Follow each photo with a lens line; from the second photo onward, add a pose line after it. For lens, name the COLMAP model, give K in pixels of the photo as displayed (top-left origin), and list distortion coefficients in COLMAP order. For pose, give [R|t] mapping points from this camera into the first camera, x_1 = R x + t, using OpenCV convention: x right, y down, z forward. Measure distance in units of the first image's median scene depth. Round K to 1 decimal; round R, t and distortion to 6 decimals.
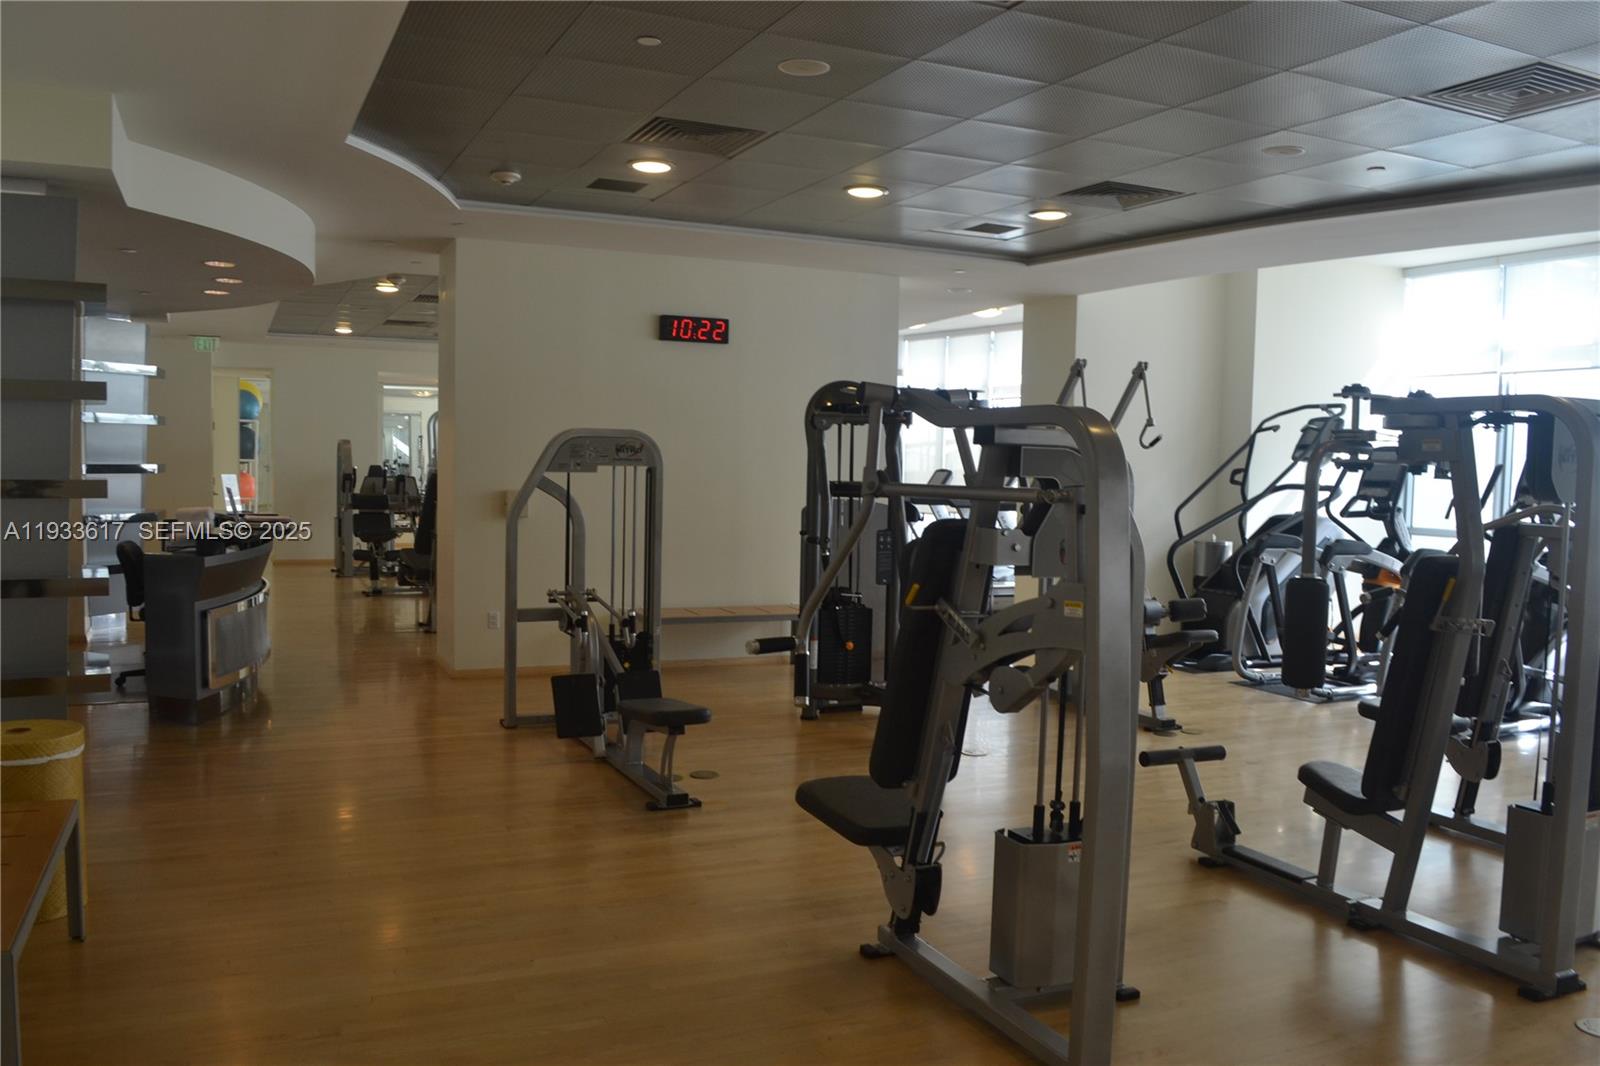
lens RADIAL K [[1249.7, 0, 800.6], [0, 1249.7, 535.1], [0, 0, 1]] dist [0.018188, 0.001358]
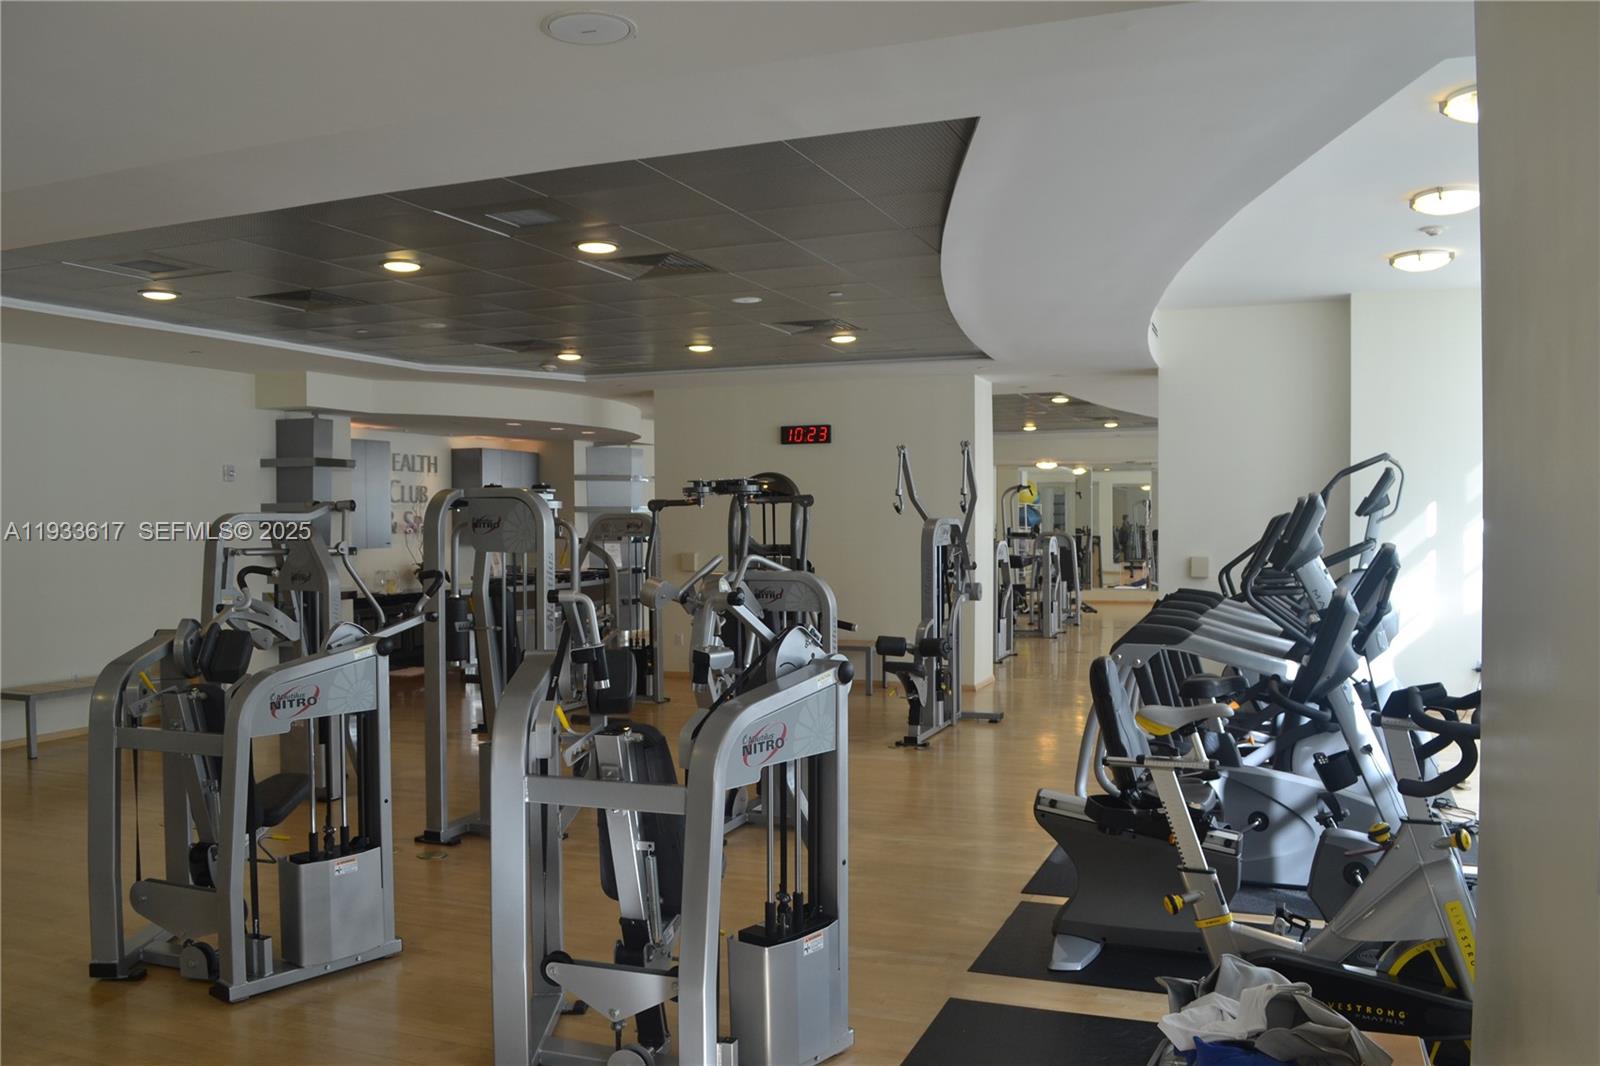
lens RADIAL K [[1249.7, 0, 800.0], [0, 1249.7, 533.4], [0, 0, 1]] dist [0.018188, 0.001358]
pose [[0.685454, -0.020688, -0.727822, 0.902710], [-0.025141, 0.998328, -0.052054, 0.014348], [0.727682, 0.053978, 0.683788, 0.068745]]
